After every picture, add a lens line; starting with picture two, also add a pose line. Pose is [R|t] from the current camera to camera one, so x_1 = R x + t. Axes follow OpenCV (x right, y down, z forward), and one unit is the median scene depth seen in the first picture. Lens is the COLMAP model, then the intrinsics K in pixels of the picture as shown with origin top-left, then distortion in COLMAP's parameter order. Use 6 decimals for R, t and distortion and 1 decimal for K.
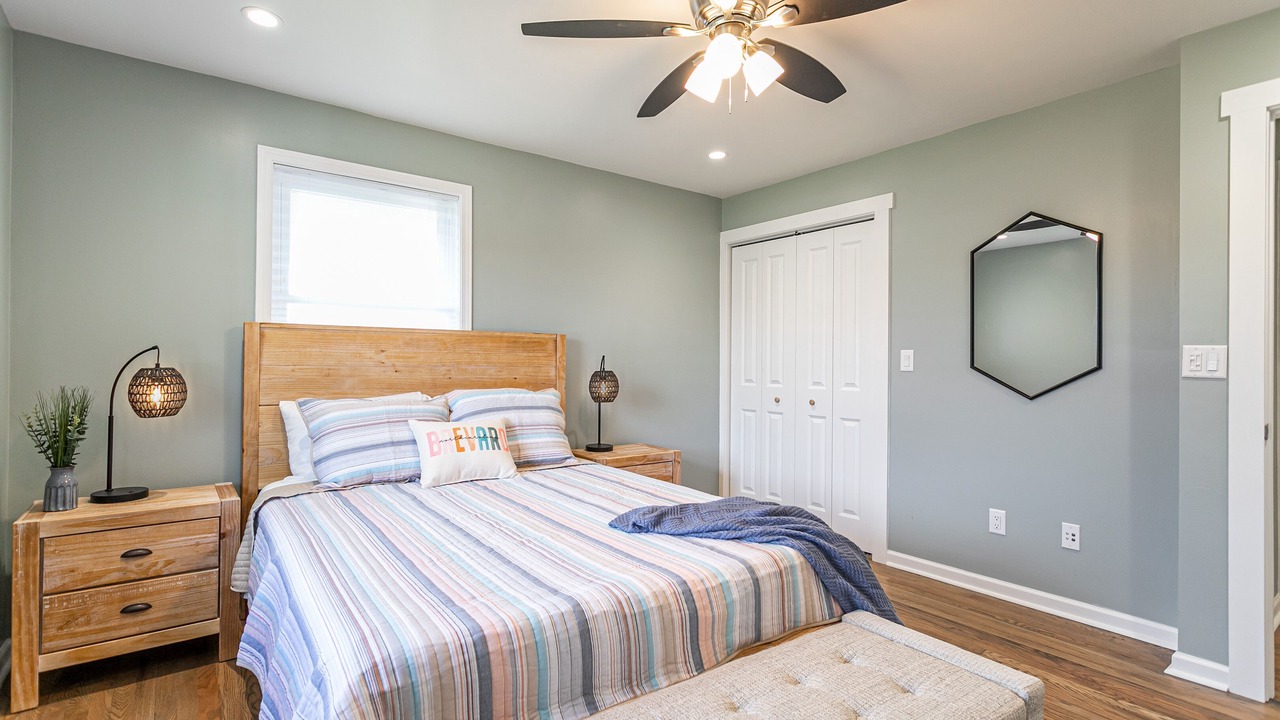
lens RADIAL K [[600.8, 0, 628.1], [0, 600.8, 353.7], [0, 0, 1]] dist [-0.000077, 0.001605]
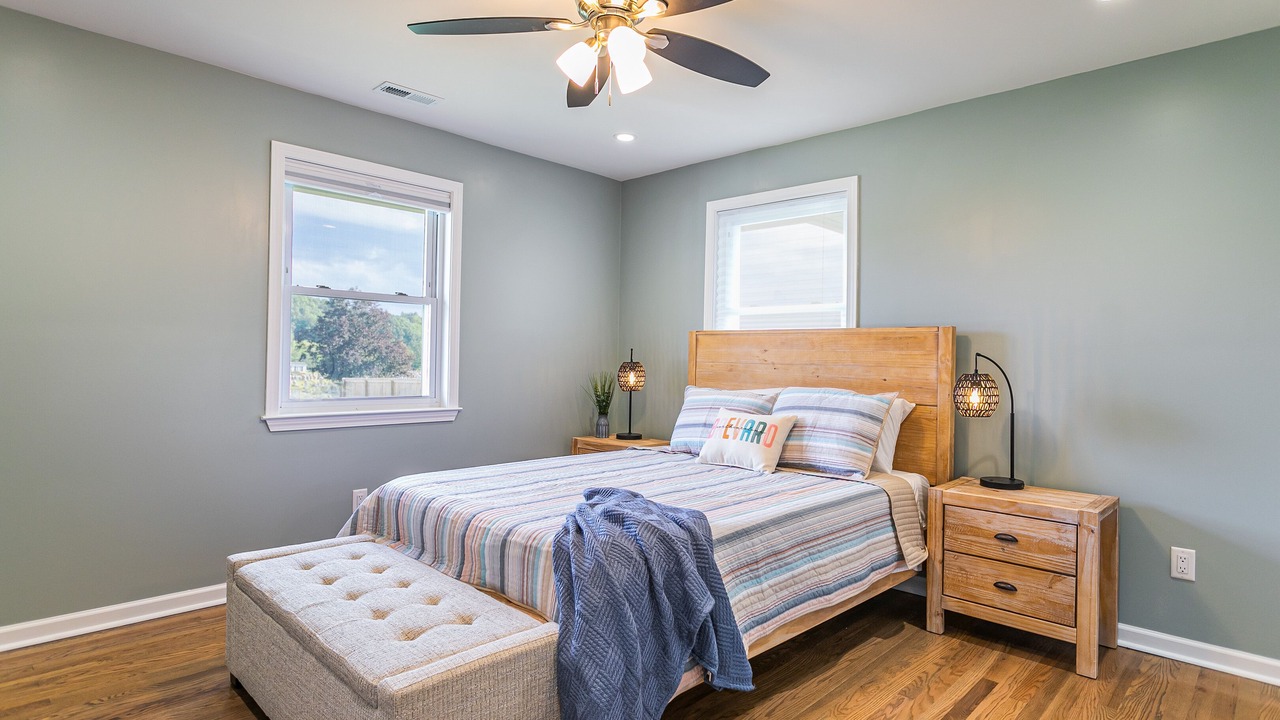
lens RADIAL K [[650.8, 0, 630.8], [0, 650.8, 369.7], [0, 0, 1]] dist [0.000203, 0.000785]
pose [[0.165261, 0.021237, -0.986021, 0.820210], [0.007511, 0.999712, 0.022790, 0.001767], [0.986221, -0.011172, 0.165054, 0.556277]]
